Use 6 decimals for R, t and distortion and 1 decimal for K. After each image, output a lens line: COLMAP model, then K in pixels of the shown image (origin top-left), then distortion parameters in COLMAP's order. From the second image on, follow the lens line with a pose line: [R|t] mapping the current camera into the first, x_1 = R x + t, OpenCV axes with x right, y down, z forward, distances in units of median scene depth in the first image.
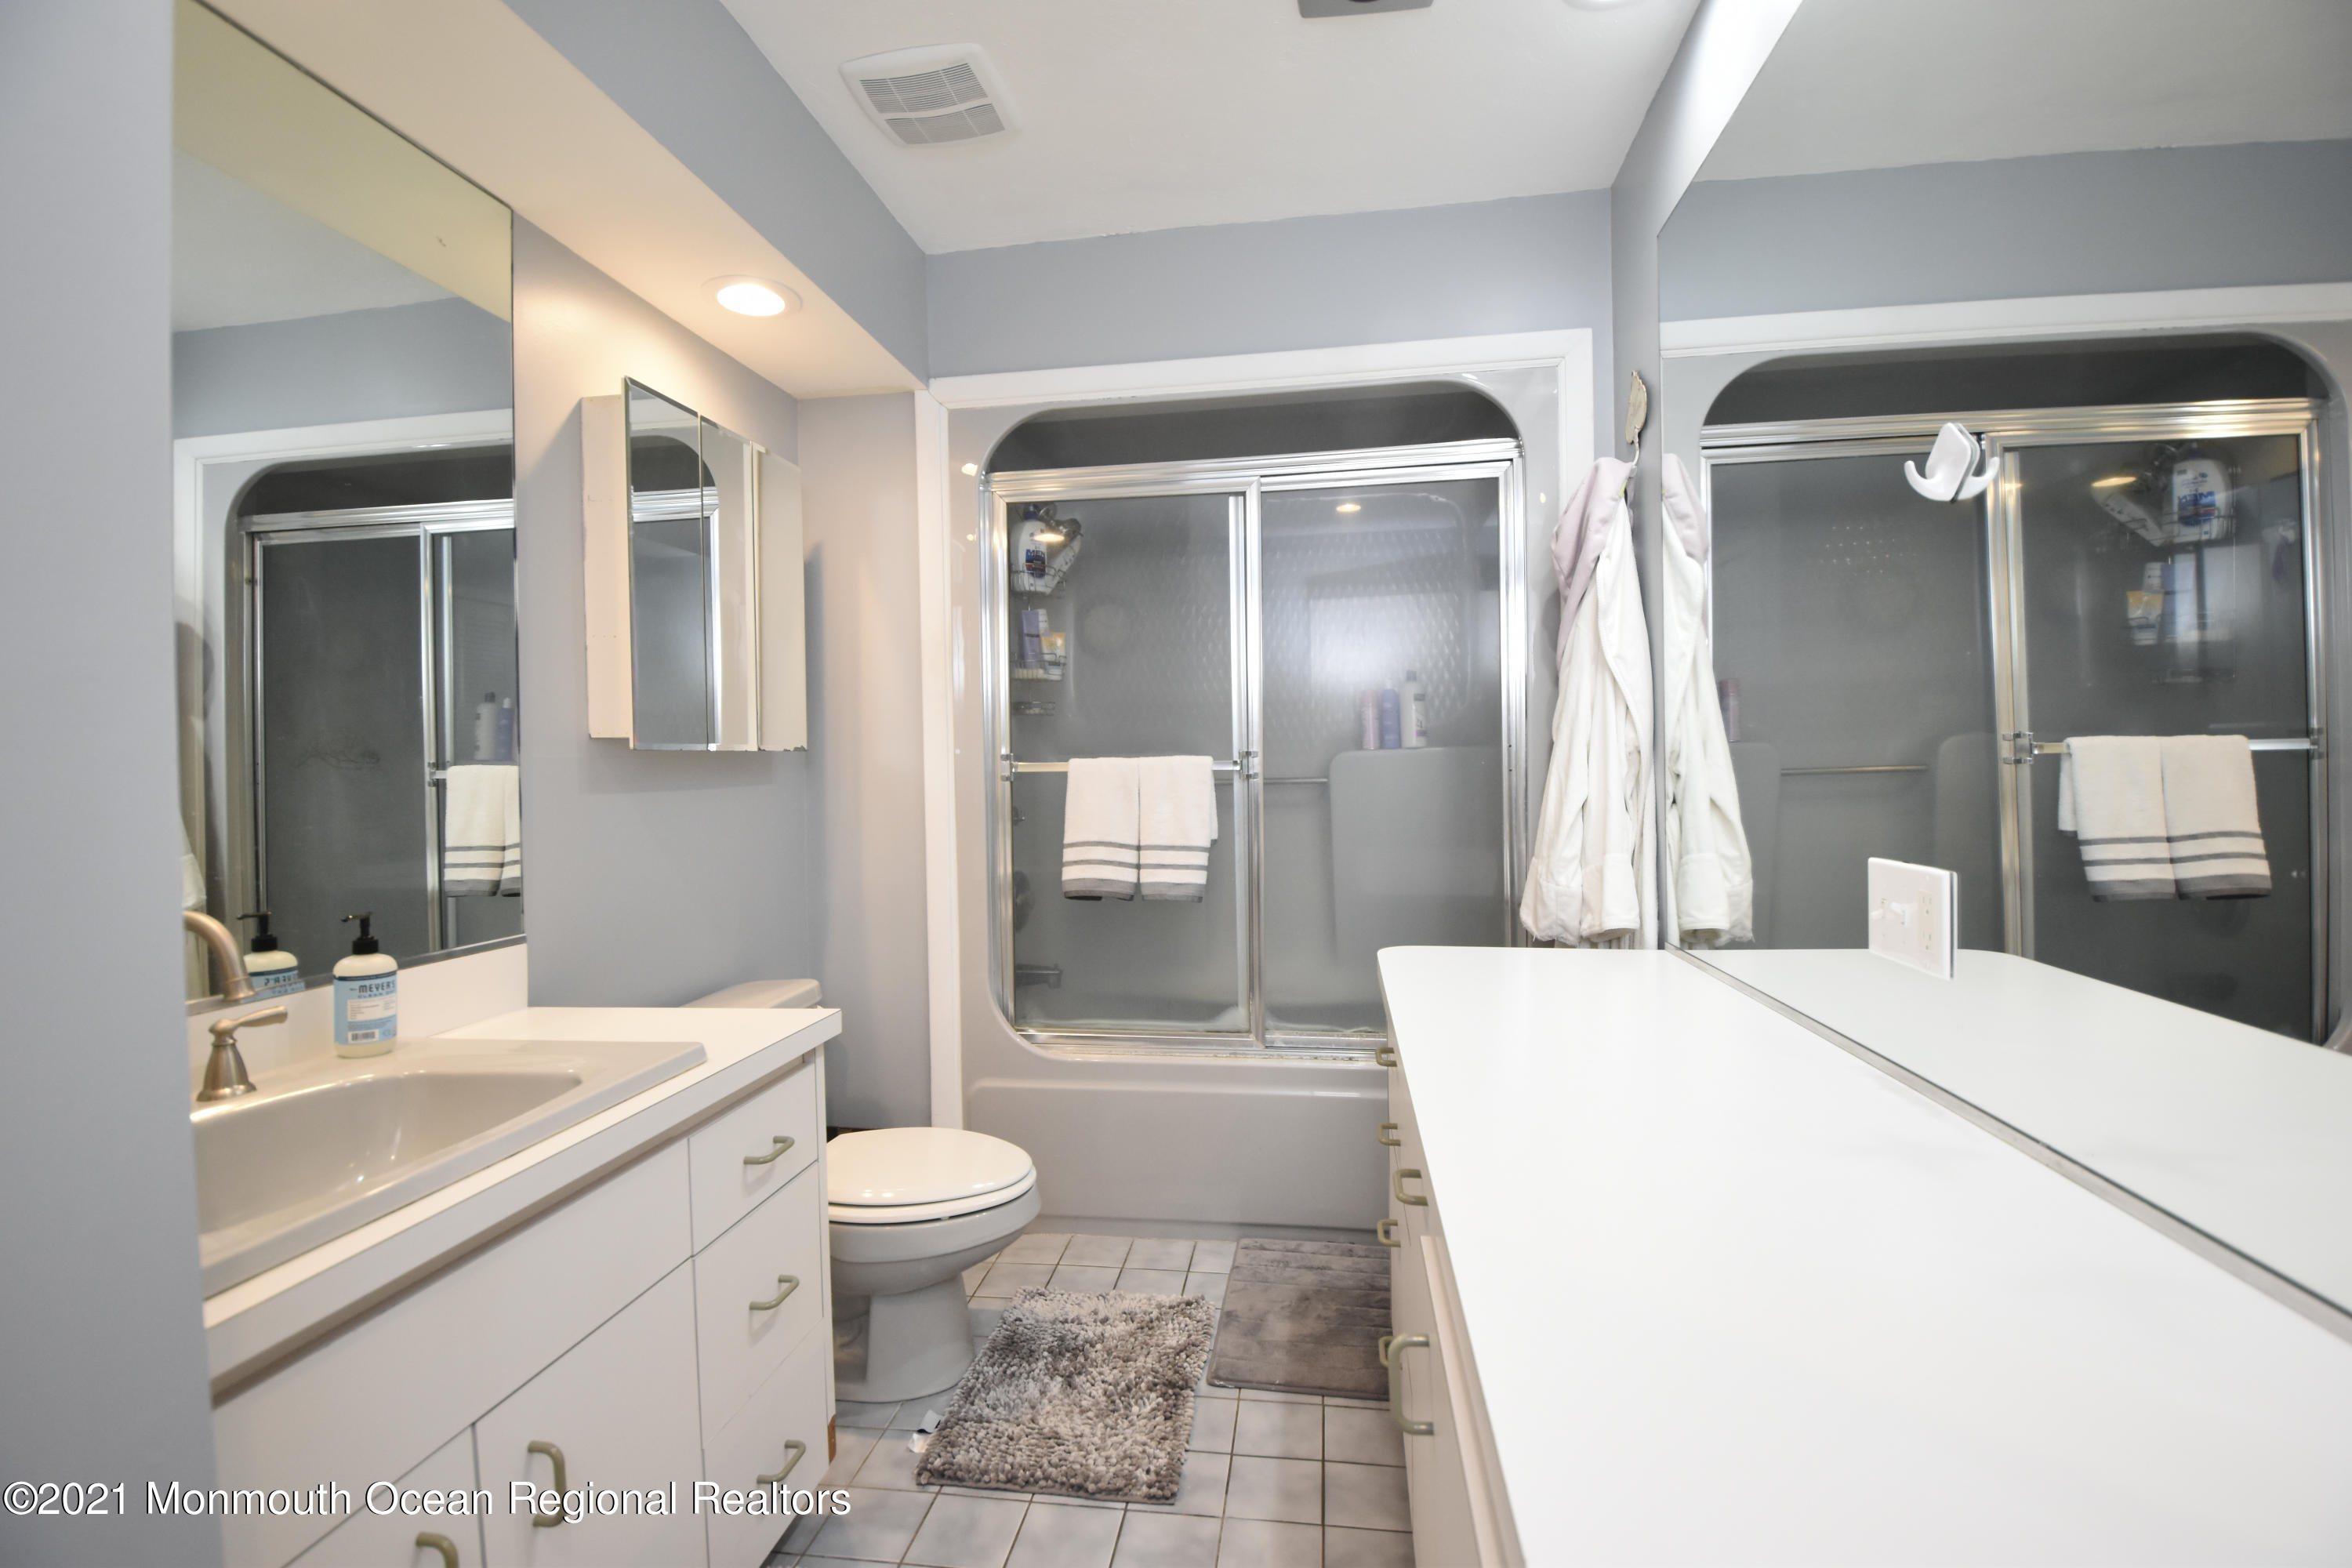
lens RADIAL K [[1029.8, 0, 1174.2], [0, 1029.8, 779.1], [0, 0, 1]] dist [0.028740, -0.042536]
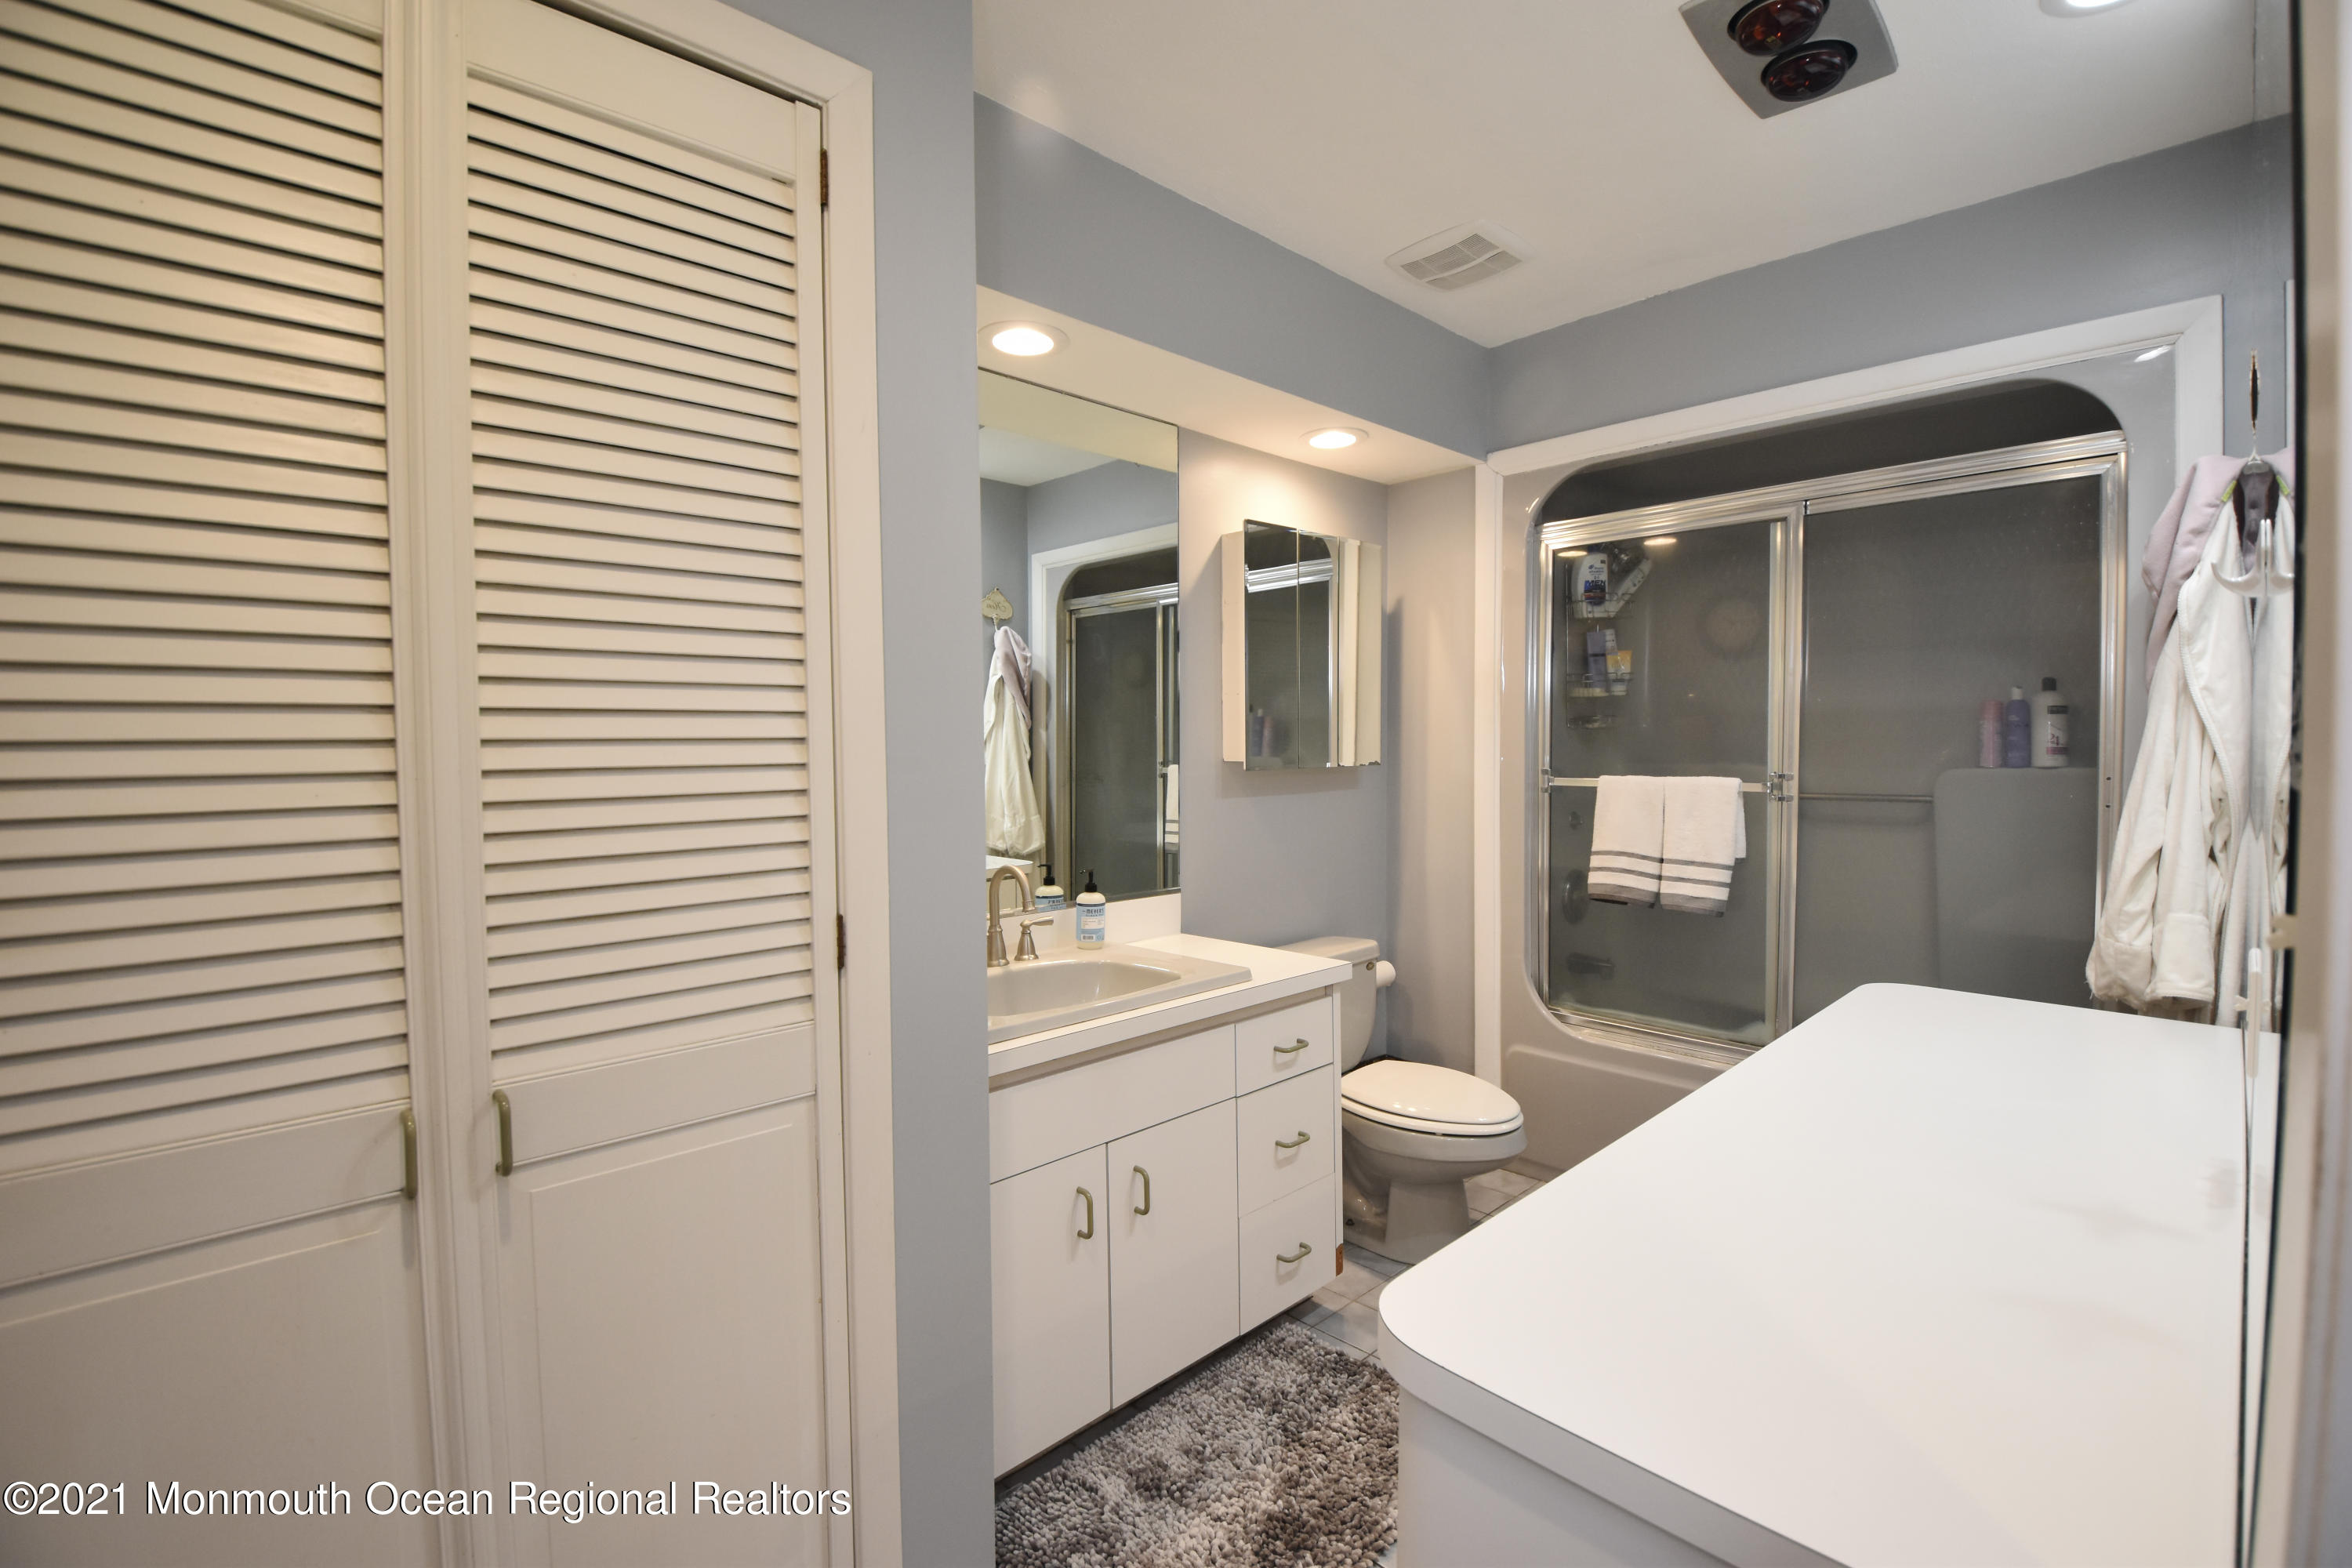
lens RADIAL K [[1029.8, 0, 1174.2], [0, 1029.8, 779.1], [0, 0, 1]] dist [0.028740, -0.042536]
pose [[0.790320, 0.034385, -0.611728, 0.225410], [-0.015883, 0.999238, 0.035647, -0.049897], [0.612488, -0.018456, 0.790264, -0.174235]]
